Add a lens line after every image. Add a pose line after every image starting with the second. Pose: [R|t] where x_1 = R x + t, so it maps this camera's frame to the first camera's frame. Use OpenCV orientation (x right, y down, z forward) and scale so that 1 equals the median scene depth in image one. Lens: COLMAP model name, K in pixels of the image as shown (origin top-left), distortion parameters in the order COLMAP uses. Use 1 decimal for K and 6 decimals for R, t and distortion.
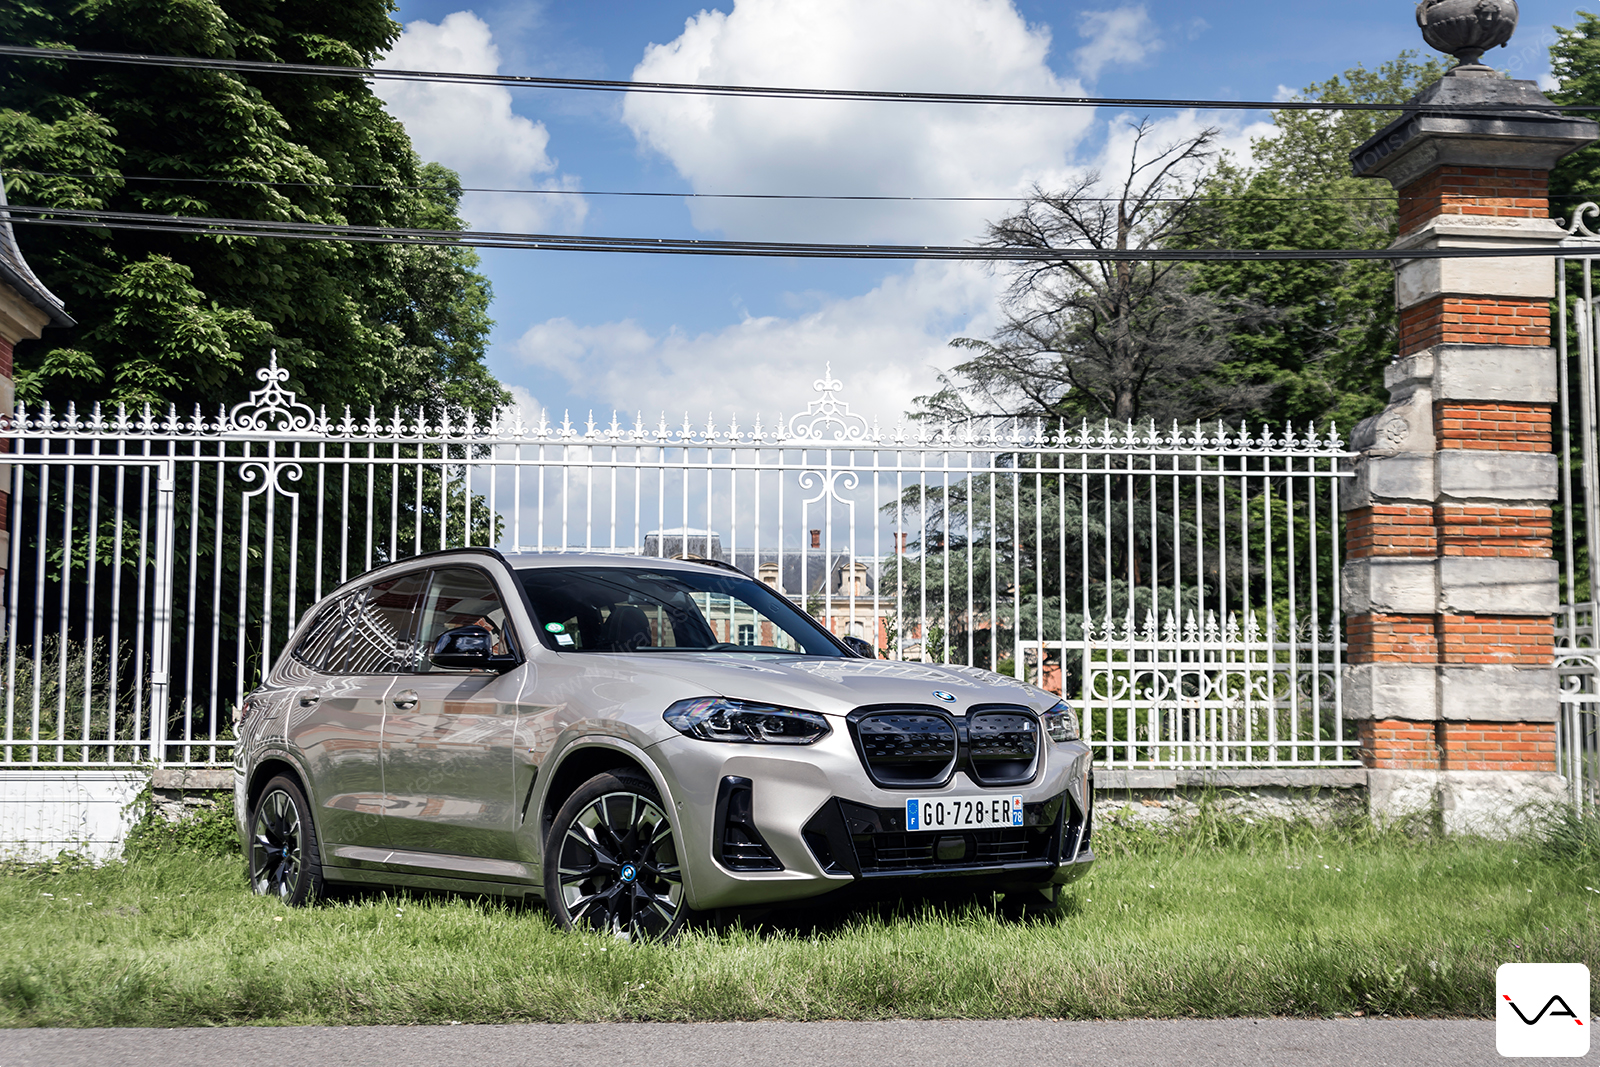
lens RADIAL K [[2060.9, 0, 768.3], [0, 2060.9, 530.4], [0, 0, 1]] dist [-0.012133, -0.014270]
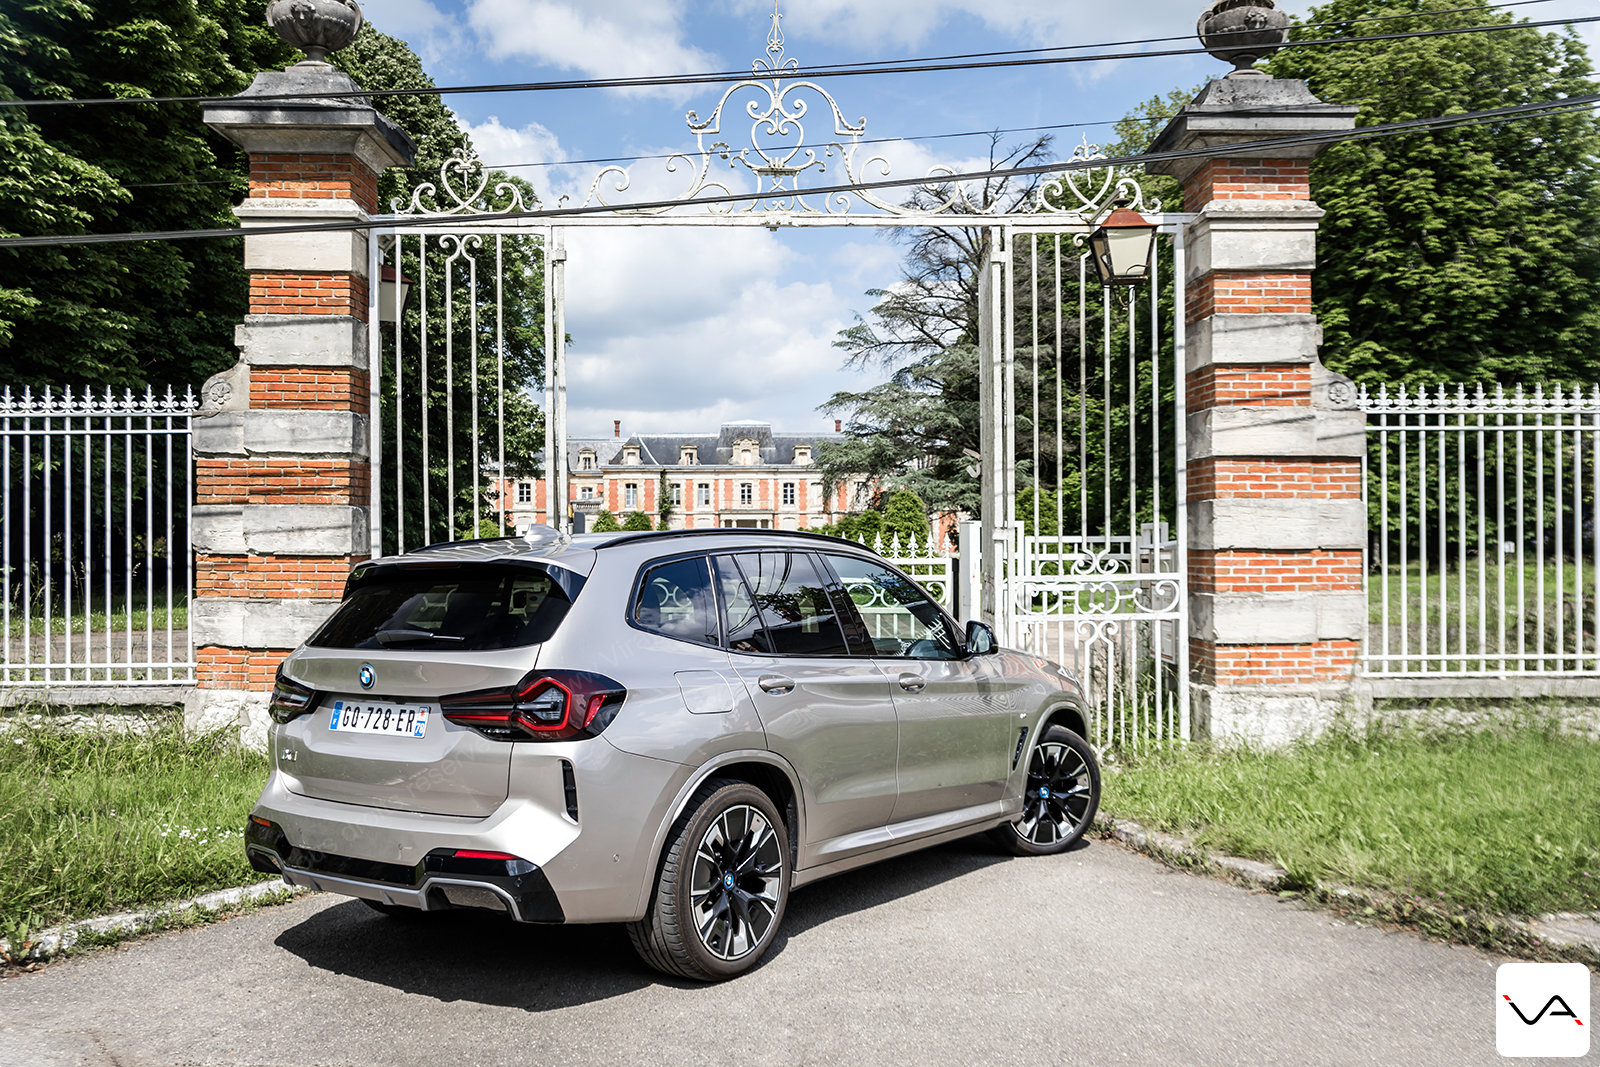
lens RADIAL K [[1348.9, 0, 800.0], [0, 1348.9, 533.5], [0, 0, 1]] dist [-0.011847, -0.005856]
pose [[0.997277, -0.007880, -0.073330, 0.687498], [0.014198, 0.996191, 0.086039, -0.031068], [0.072373, -0.086846, 0.993589, 0.282783]]
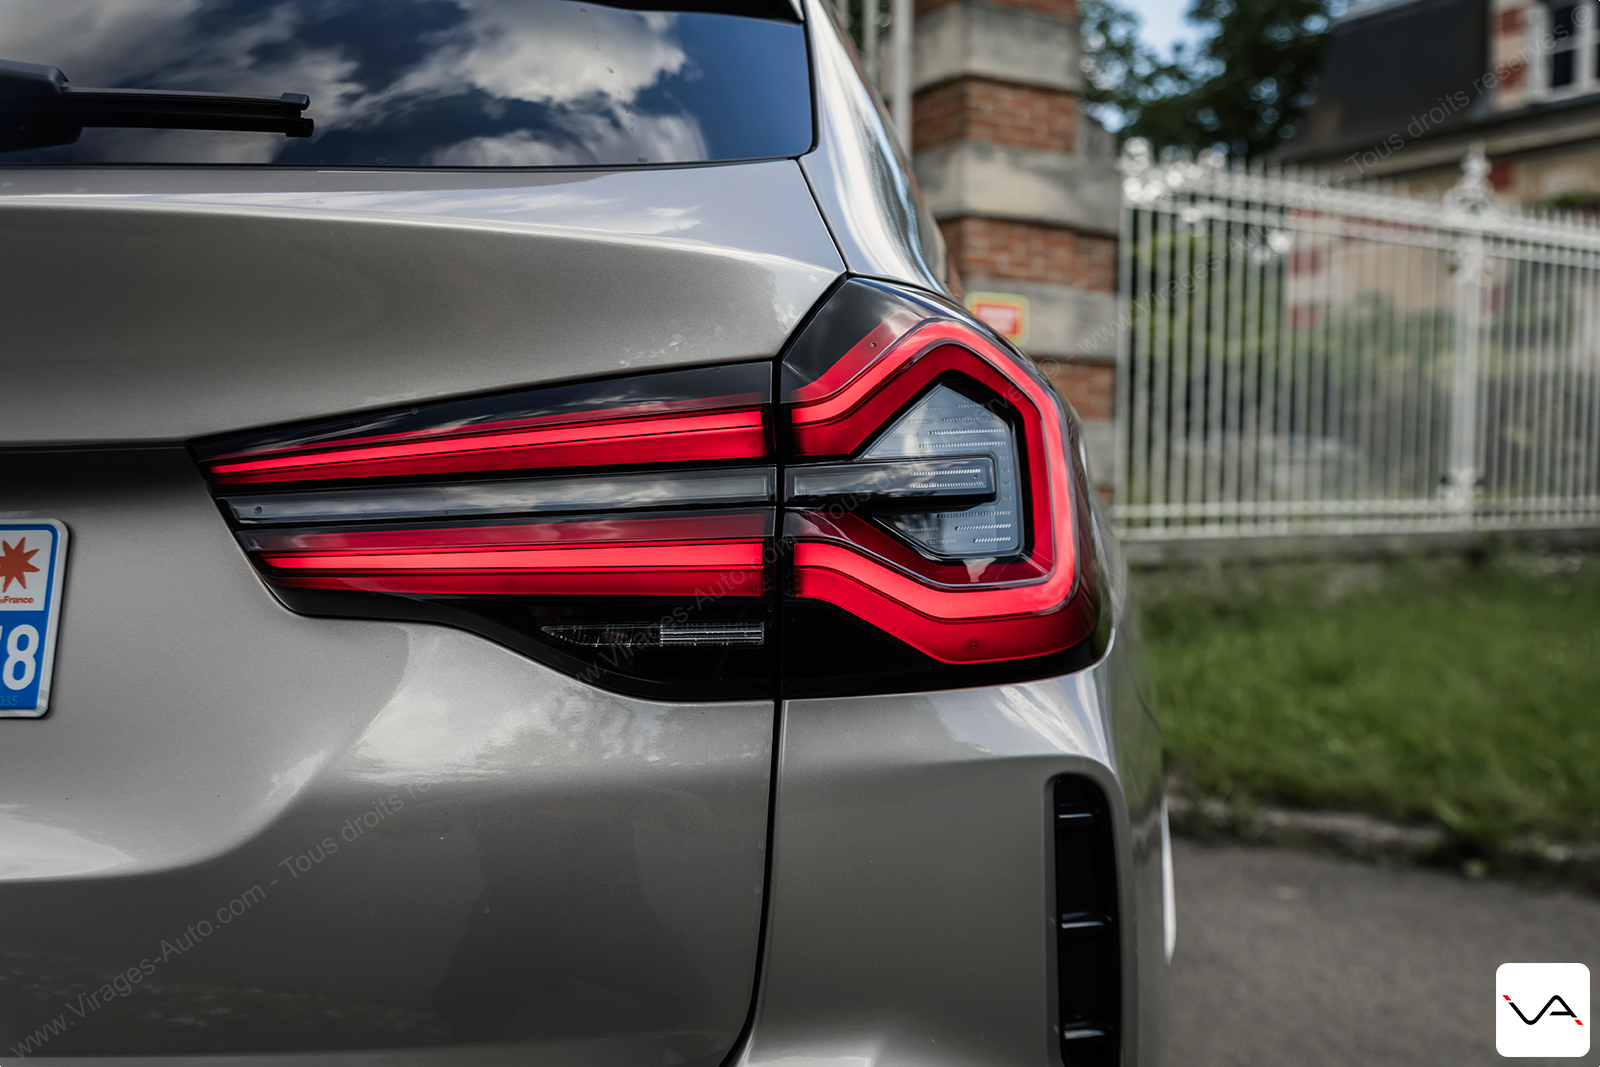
lens RADIAL K [[1472.8, 0, 800.0], [0, 1472.8, 533.5], [0, 0, 1]] dist [0.019929, 0.006597]
pose [[0.894303, -0.019956, 0.447016, 0.555954], [-0.048573, 0.988772, 0.141318, 0.038263], [-0.444817, -0.148094, 0.883293, 0.574270]]
